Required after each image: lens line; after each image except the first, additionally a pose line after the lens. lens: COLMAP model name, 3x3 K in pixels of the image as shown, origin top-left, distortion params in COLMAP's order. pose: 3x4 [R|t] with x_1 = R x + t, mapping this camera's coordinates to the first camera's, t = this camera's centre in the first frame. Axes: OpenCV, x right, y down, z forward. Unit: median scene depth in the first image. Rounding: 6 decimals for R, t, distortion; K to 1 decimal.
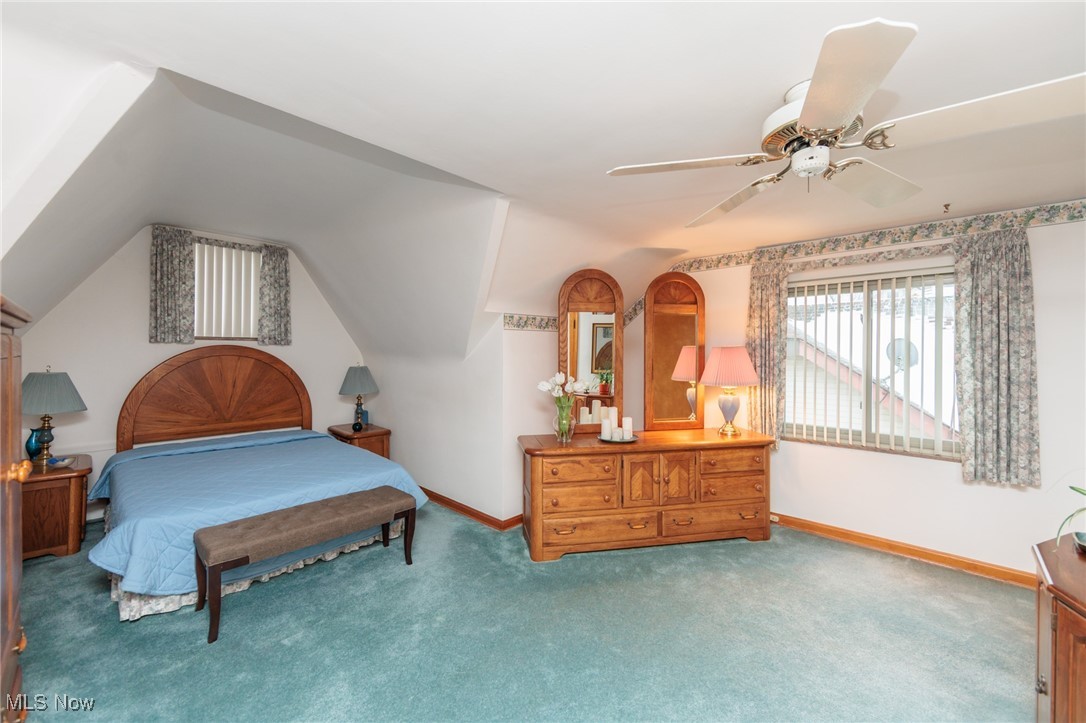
lens RADIAL K [[430.8, 0, 547.3], [0, 430.8, 358.2], [0, 0, 1]] dist [-0.007070, 0.003346]
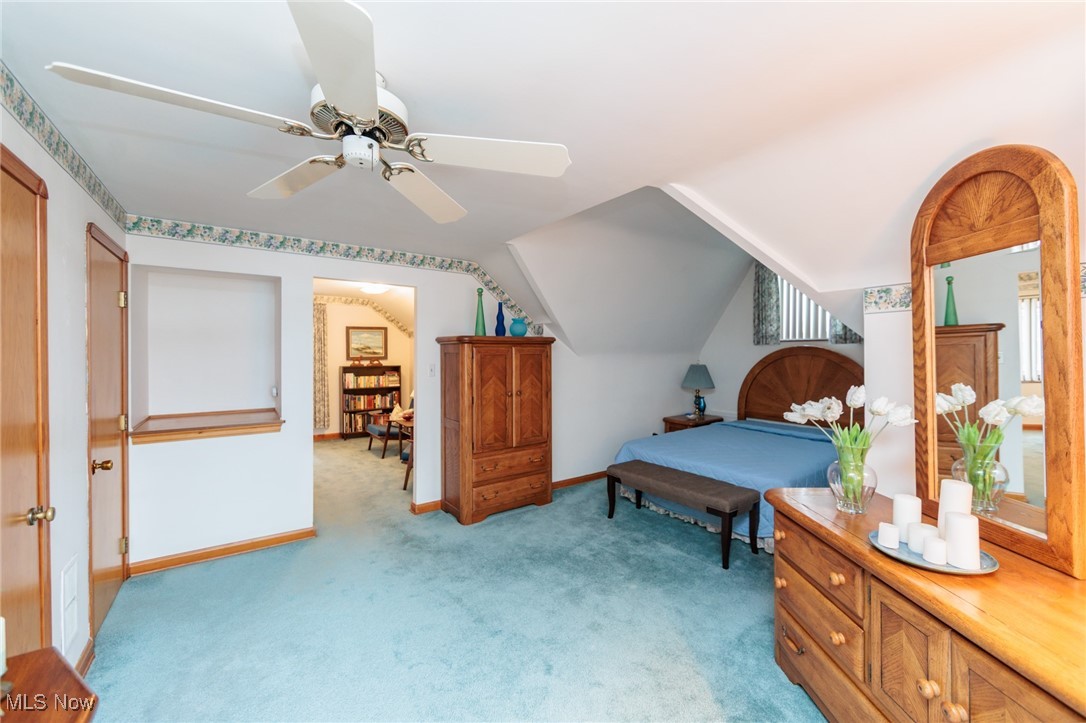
lens RADIAL K [[430.8, 0, 542.2], [0, 430.8, 353.8], [0, 0, 1]] dist [-0.007070, 0.003346]
pose [[-0.192963, -0.002083, -0.981204, 0.614410], [-0.014534, 0.999894, 0.000736, -0.001252], [0.981098, 0.014403, -0.192973, 0.664009]]
